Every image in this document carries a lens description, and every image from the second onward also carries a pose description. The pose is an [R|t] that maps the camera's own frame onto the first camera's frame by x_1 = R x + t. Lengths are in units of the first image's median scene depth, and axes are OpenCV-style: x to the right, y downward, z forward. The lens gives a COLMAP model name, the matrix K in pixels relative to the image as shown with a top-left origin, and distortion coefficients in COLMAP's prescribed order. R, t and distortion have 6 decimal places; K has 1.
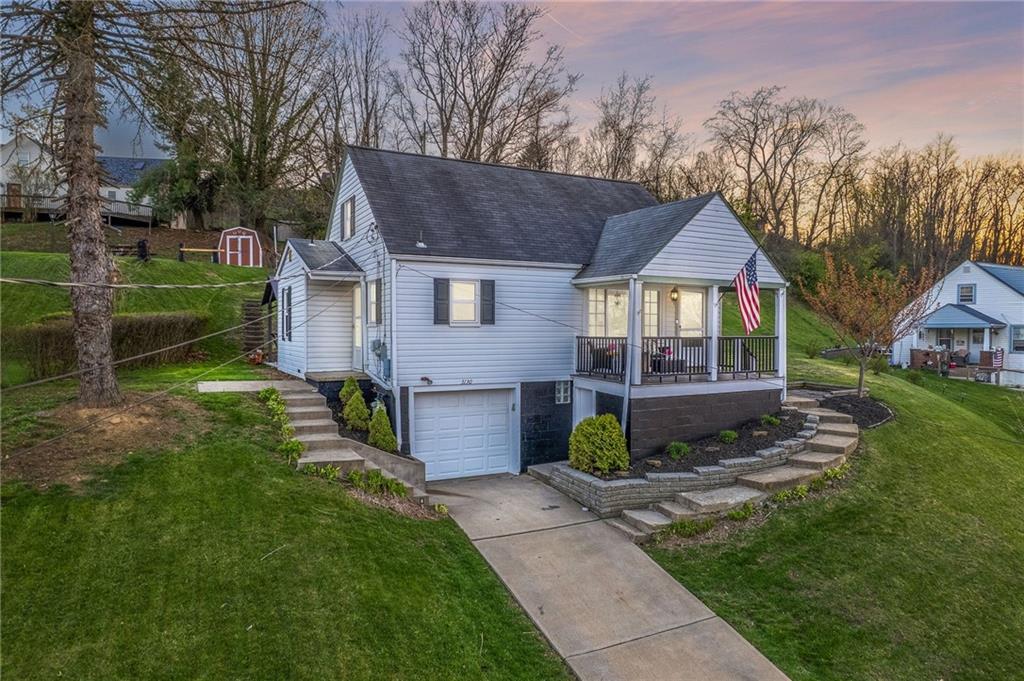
lens RADIAL K [[661.5, 0, 525.5], [0, 661.5, 342.2], [0, 0, 1]] dist [-0.081169, 0.071773]
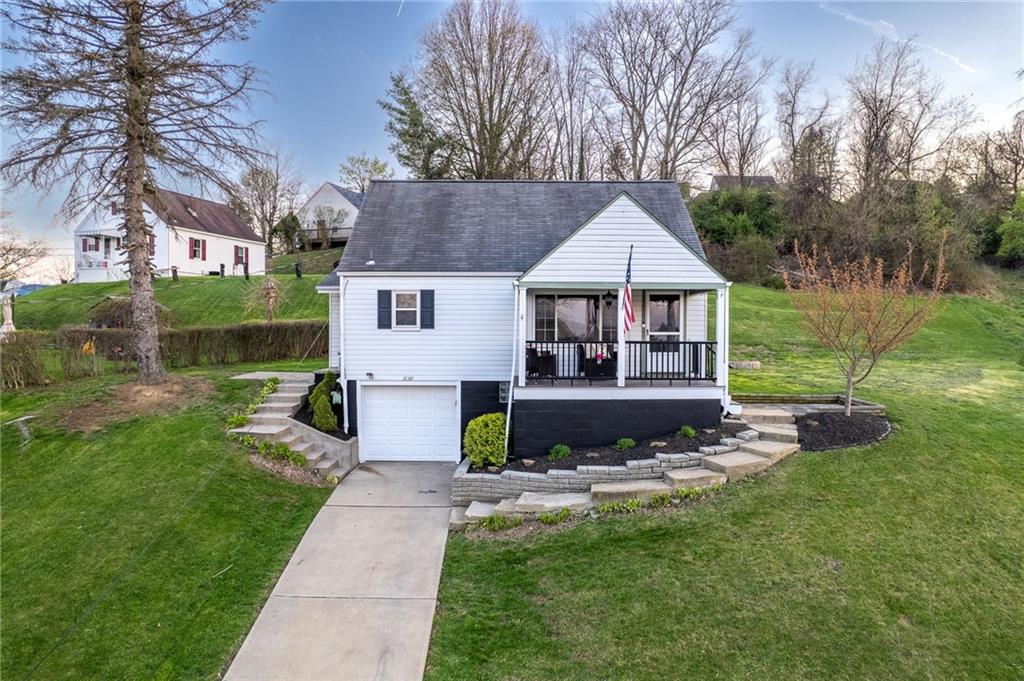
lens RADIAL K [[661.5, 0, 525.5], [0, 661.5, 342.2], [0, 0, 1]] dist [-0.081169, 0.071773]
pose [[0.882828, 0.008928, -0.469612, 0.708382], [-0.010646, 0.999943, -0.001004, -0.005057], [0.469576, 0.005886, 0.882872, 0.081681]]
